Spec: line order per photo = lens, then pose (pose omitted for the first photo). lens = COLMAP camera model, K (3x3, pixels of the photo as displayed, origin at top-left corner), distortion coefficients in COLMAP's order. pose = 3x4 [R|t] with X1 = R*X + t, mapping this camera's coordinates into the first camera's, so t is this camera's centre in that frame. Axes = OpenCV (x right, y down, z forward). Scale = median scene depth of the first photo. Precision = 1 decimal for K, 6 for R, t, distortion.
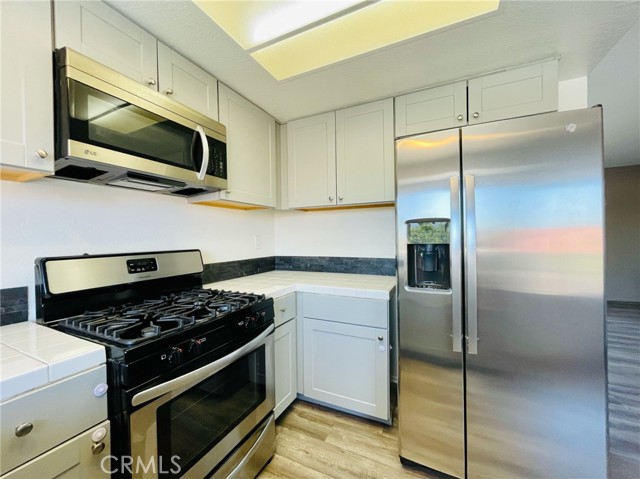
lens RADIAL K [[258.2, 0, 321.1], [0, 258.2, 239.6], [0, 0, 1]] dist [-0.002520, -0.000226]
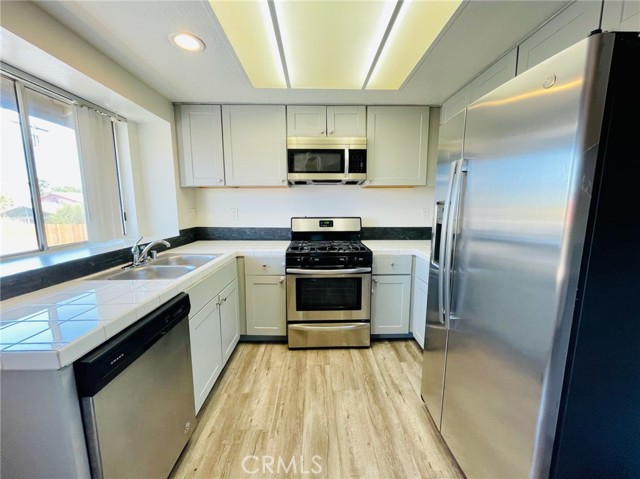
lens RADIAL K [[258.2, 0, 321.1], [0, 258.2, 239.6], [0, 0, 1]] dist [-0.002520, -0.000226]
pose [[0.452403, 0.132976, -0.881844, 0.989253], [-0.013150, 0.989708, 0.142495, -0.058587], [0.891717, -0.052869, 0.449496, 0.043264]]
